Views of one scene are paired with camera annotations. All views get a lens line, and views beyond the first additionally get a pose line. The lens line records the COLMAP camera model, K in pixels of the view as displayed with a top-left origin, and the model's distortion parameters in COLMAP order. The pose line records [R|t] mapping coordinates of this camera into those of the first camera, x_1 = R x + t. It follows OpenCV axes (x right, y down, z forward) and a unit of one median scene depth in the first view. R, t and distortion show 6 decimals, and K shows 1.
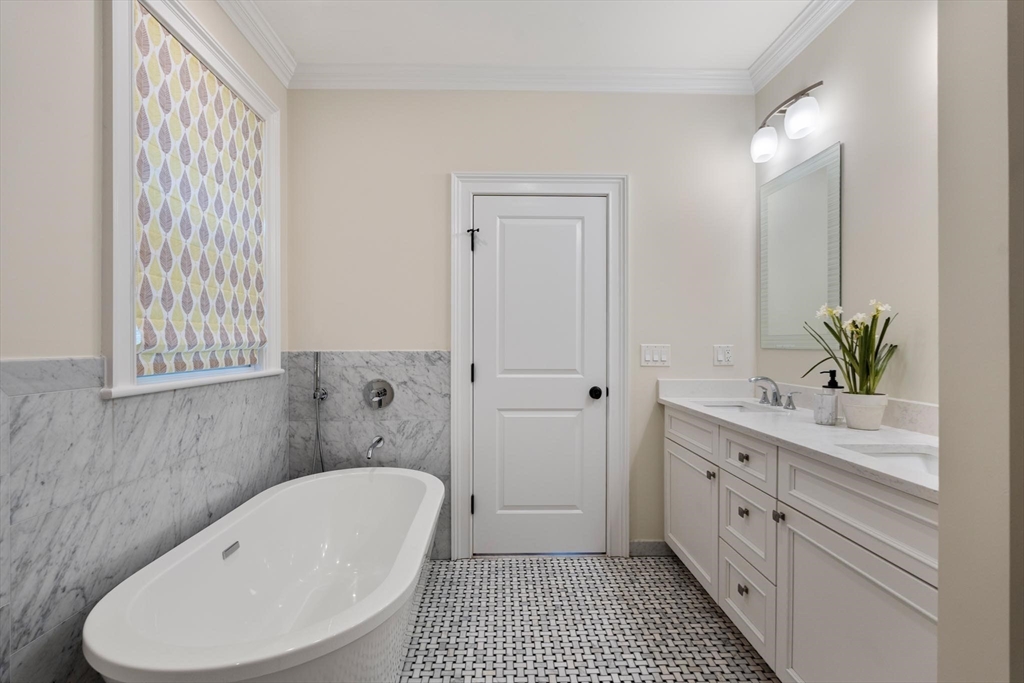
lens RADIAL K [[474.8, 0, 516.1], [0, 474.8, 341.5], [0, 0, 1]] dist [-0.003443, 0.000428]
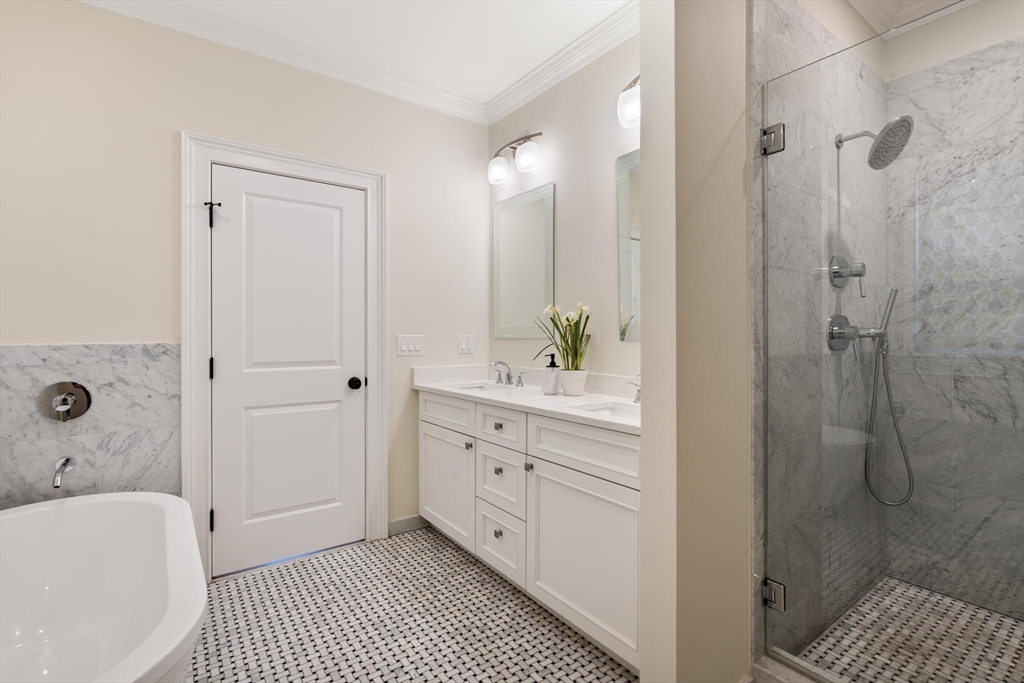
lens RADIAL K [[474.8, 0, 517.6], [0, 474.8, 333.8], [0, 0, 1]] dist [-0.003443, 0.000428]
pose [[0.821519, 0.000147, 0.570182, -0.131822], [0.000322, 1.000000, -0.000722, 0.003946], [-0.570182, 0.000776, 0.821518, -0.029687]]
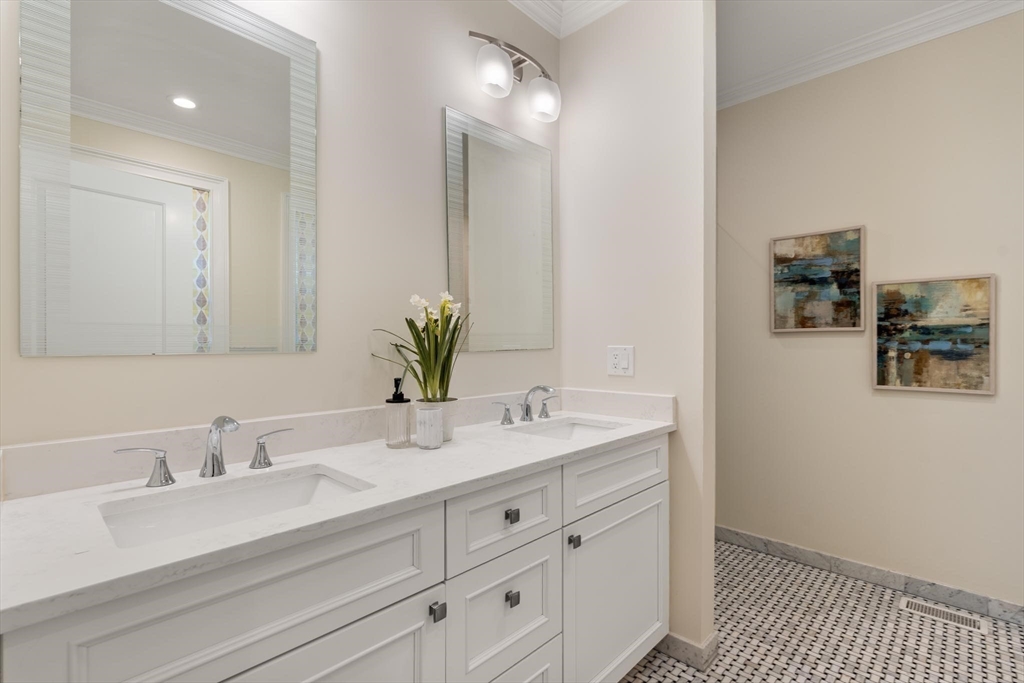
lens RADIAL K [[474.8, 0, 514.6], [0, 474.8, 343.7], [0, 0, 1]] dist [-0.003443, 0.000428]
pose [[-0.695699, -0.002298, 0.718330, 0.001061], [-0.002192, 0.999997, 0.001076, 0.002189], [-0.718330, -0.000826, -0.695702, 1.060291]]
